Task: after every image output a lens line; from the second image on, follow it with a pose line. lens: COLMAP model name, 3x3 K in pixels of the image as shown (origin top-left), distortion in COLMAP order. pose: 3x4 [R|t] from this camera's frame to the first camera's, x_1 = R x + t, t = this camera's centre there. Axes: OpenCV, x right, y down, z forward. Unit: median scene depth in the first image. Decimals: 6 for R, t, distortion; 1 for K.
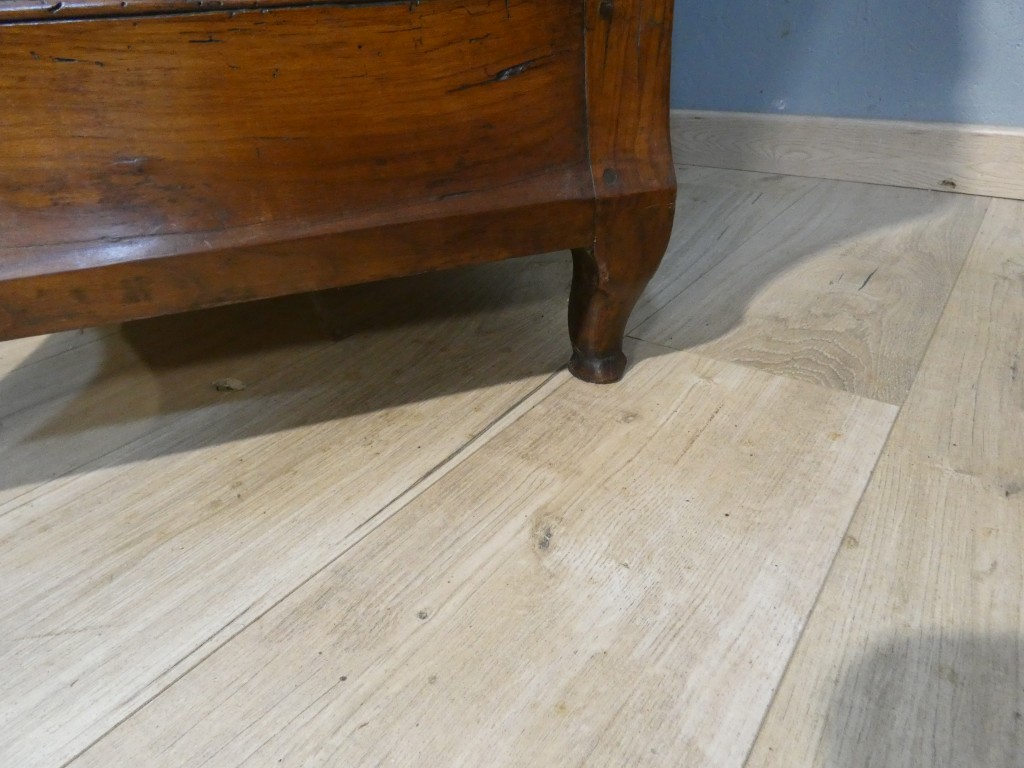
lens RADIAL K [[616.2, 0, 515.5], [0, 616.2, 377.6], [0, 0, 1]] dist [0.002114, 0.000305]
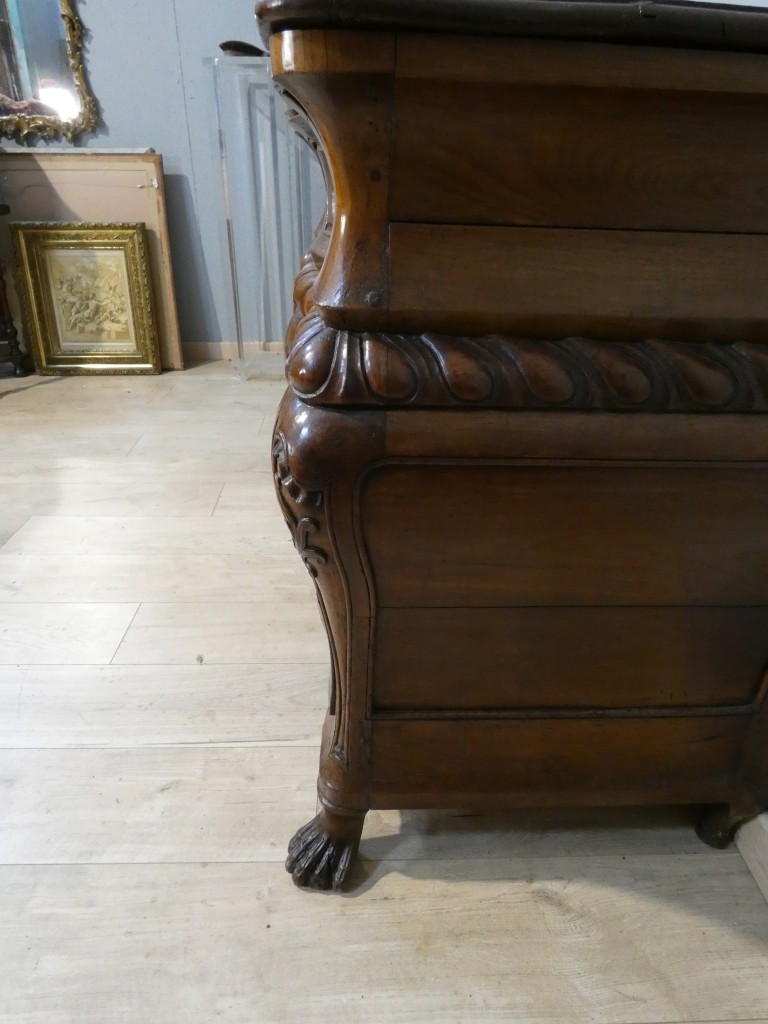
lens RADIAL K [[672.9, 0, 383.4], [0, 672.9, 513.8], [0, 0, 1]] dist [0.003849, -0.006961]
pose [[0.640072, 0.411406, -0.648886, 2.044900], [-0.436959, 0.889595, 0.132996, -1.611648], [0.631961, 0.198410, 0.749172, -0.891004]]
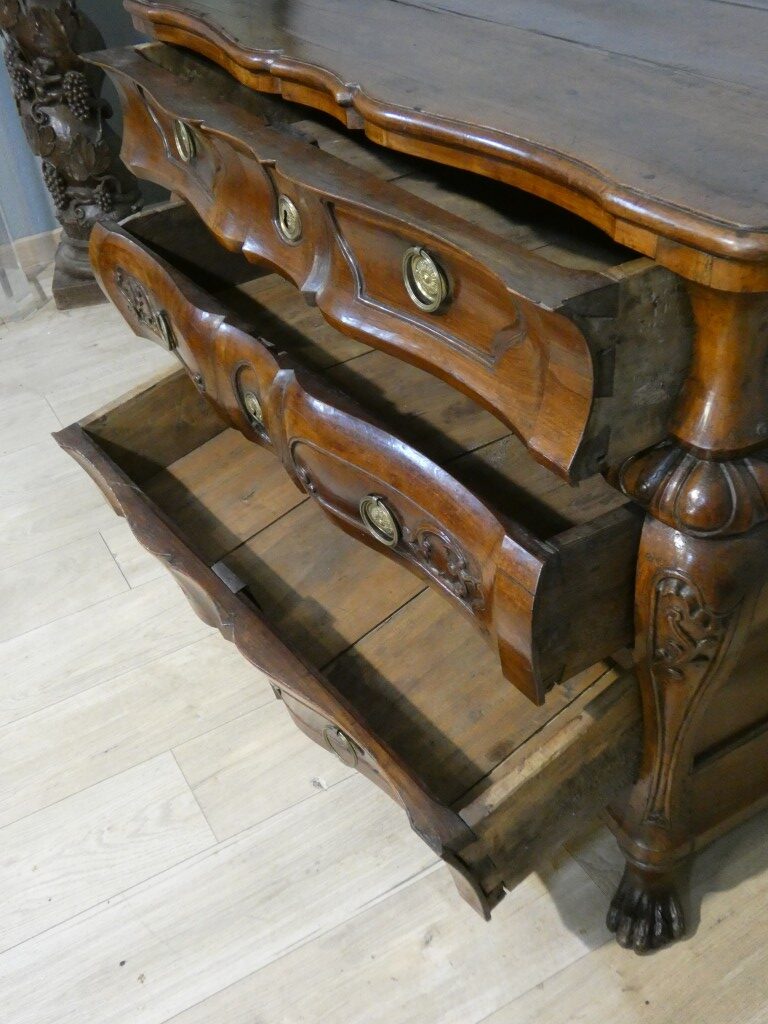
lens RADIAL K [[1045.9, 0, 389.1], [0, 1045.9, 518.3], [0, 0, 1]] dist [-0.001896, 0.000000]
pose [[0.925084, 0.213940, -0.313767, 0.788064], [-0.160277, 0.968976, 0.188143, -1.970010], [0.344284, -0.123758, 0.930673, -2.524448]]
